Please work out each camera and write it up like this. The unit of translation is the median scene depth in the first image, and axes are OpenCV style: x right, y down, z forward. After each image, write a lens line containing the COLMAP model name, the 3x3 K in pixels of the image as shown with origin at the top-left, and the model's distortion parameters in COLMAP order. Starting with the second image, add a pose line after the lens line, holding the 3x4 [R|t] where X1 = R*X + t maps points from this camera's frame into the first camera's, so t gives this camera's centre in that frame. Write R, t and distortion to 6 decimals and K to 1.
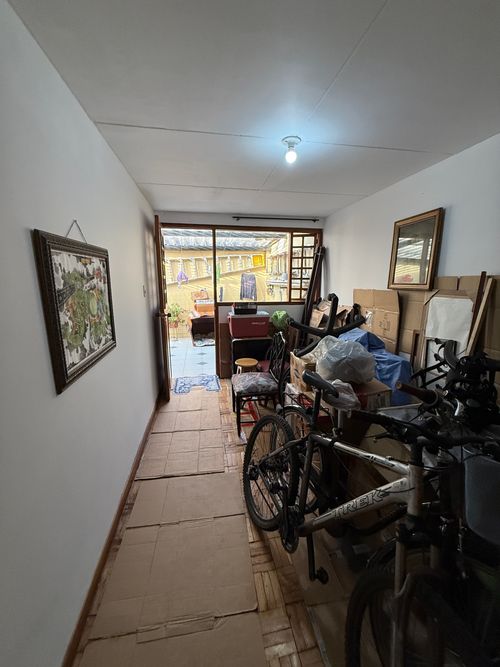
lens RADIAL K [[266.5, 0, 250.0], [0, 266.5, 333.5], [0, 0, 1]] dist [0.001101, -0.000059]
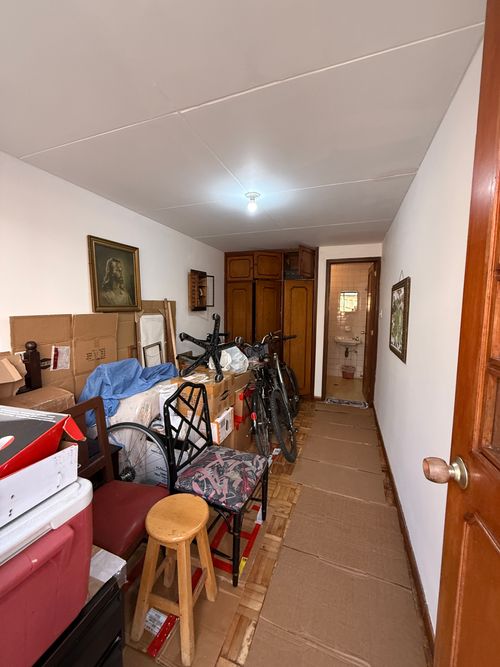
lens RADIAL K [[266.5, 0, 250.0], [0, 266.5, 333.5], [0, 0, 1]] dist [0.001101, -0.000059]
pose [[-0.855306, -0.055436, 0.515149, -0.472943], [0.098950, 0.958483, 0.267431, -0.380709], [-0.508587, 0.279709, -0.814311, 1.983446]]
